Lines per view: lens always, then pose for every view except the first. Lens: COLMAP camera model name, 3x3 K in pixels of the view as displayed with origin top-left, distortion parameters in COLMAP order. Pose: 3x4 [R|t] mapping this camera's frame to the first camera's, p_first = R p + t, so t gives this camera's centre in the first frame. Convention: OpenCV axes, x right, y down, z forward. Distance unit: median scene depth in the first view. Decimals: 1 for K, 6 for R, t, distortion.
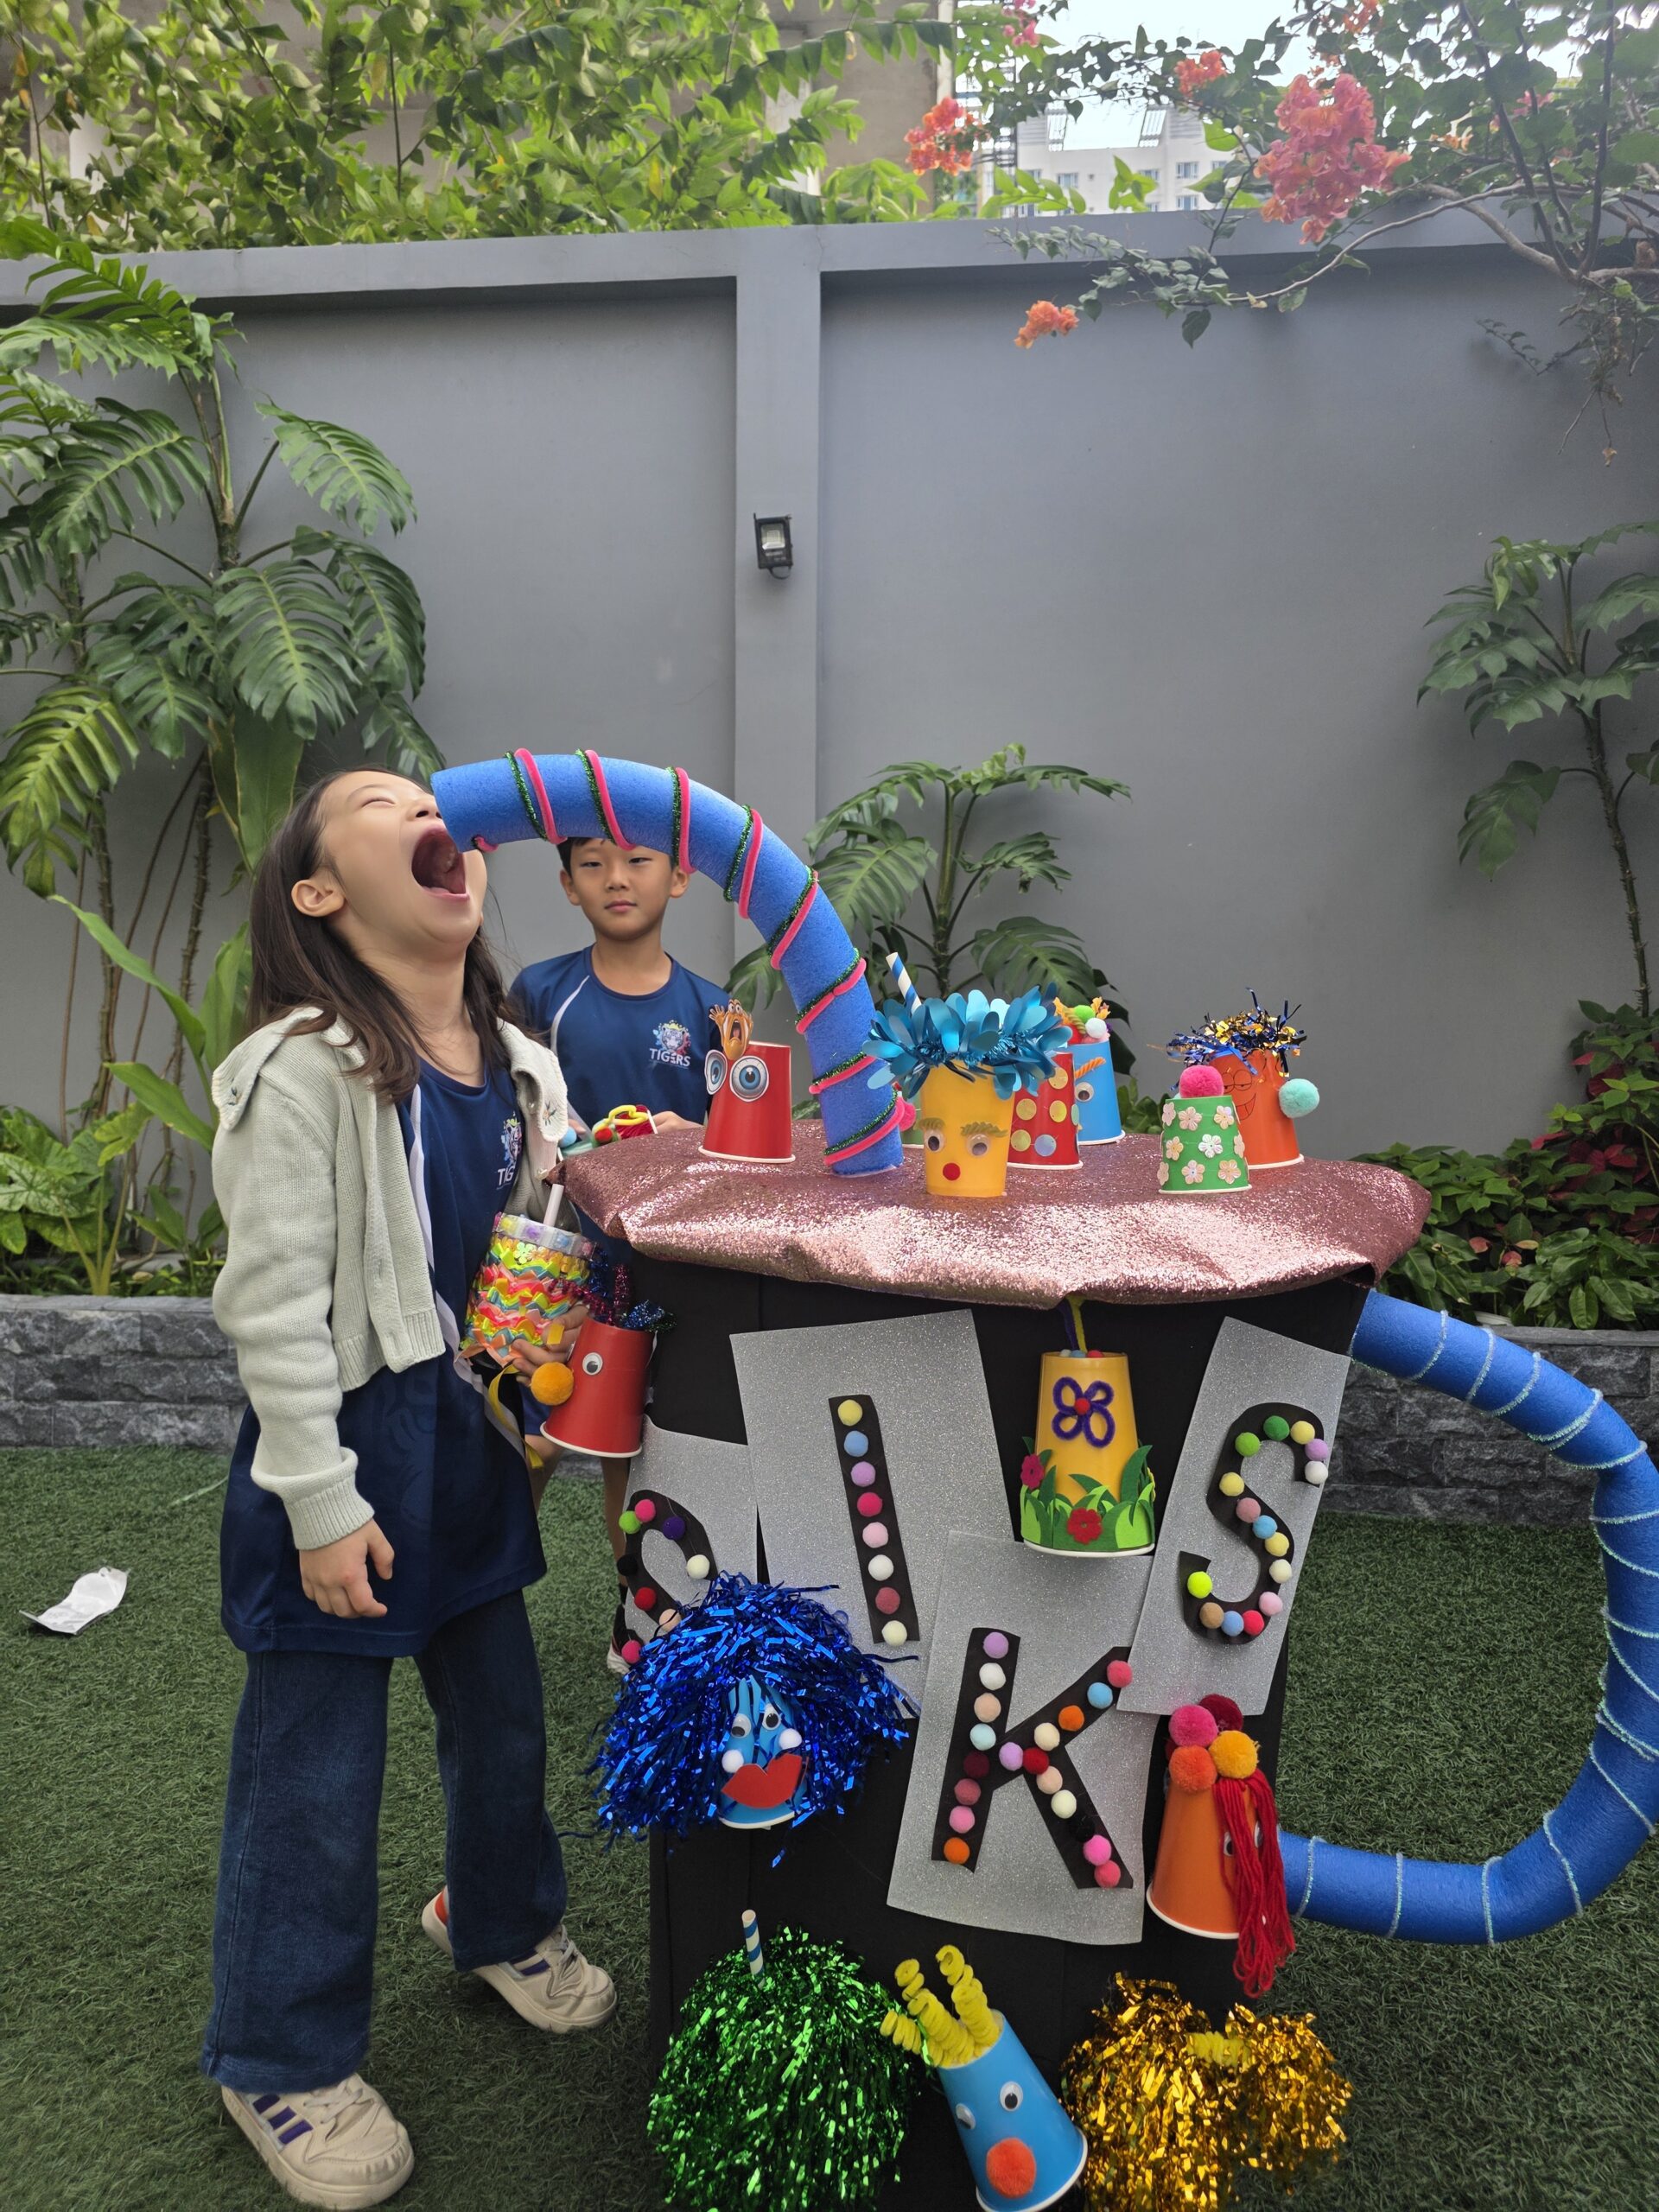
lens RADIAL K [[1418.4, 0, 829.5], [0, 1418.4, 1131.1], [0, 0, 1]] dist [0.007511, -0.000868]
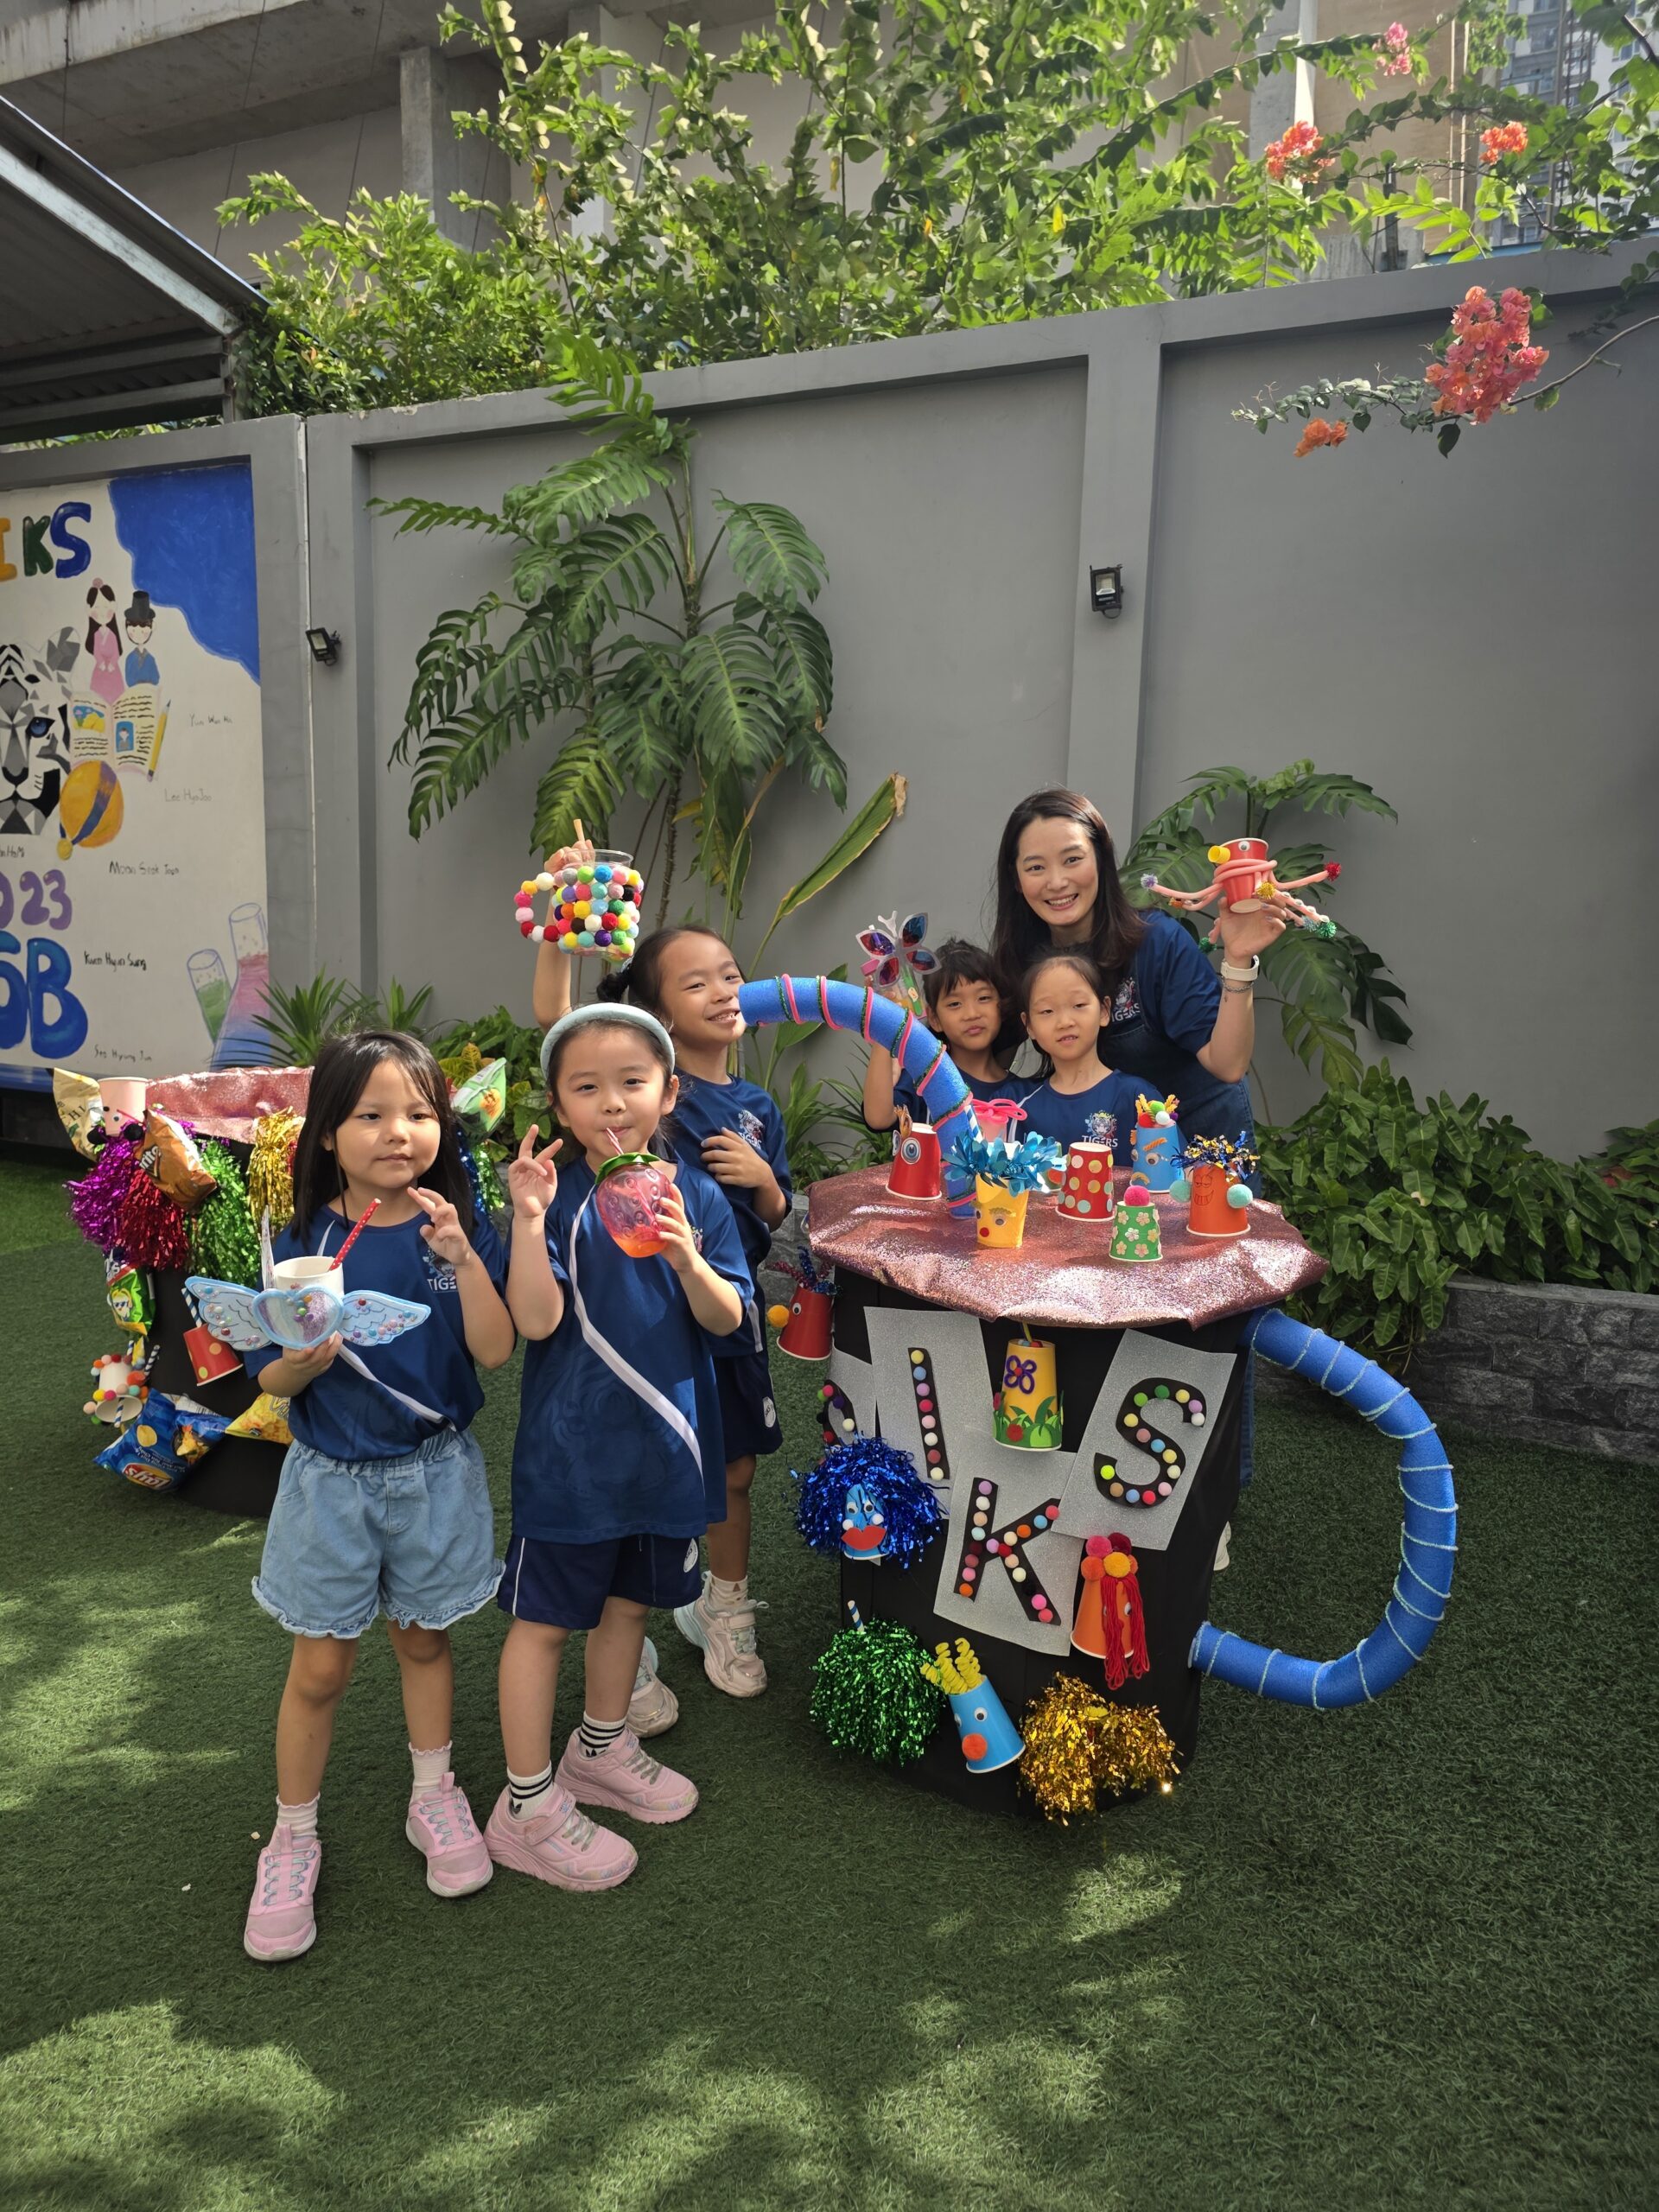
lens RADIAL K [[1418.4, 0, 829.5], [0, 1418.4, 1131.1], [0, 0, 1]] dist [0.007511, -0.000868]
pose [[0.943507, 0.064912, -0.324931, 0.482991], [-0.025691, 0.992003, 0.123576, -0.317614], [0.330354, -0.108247, 0.937630, -0.741572]]
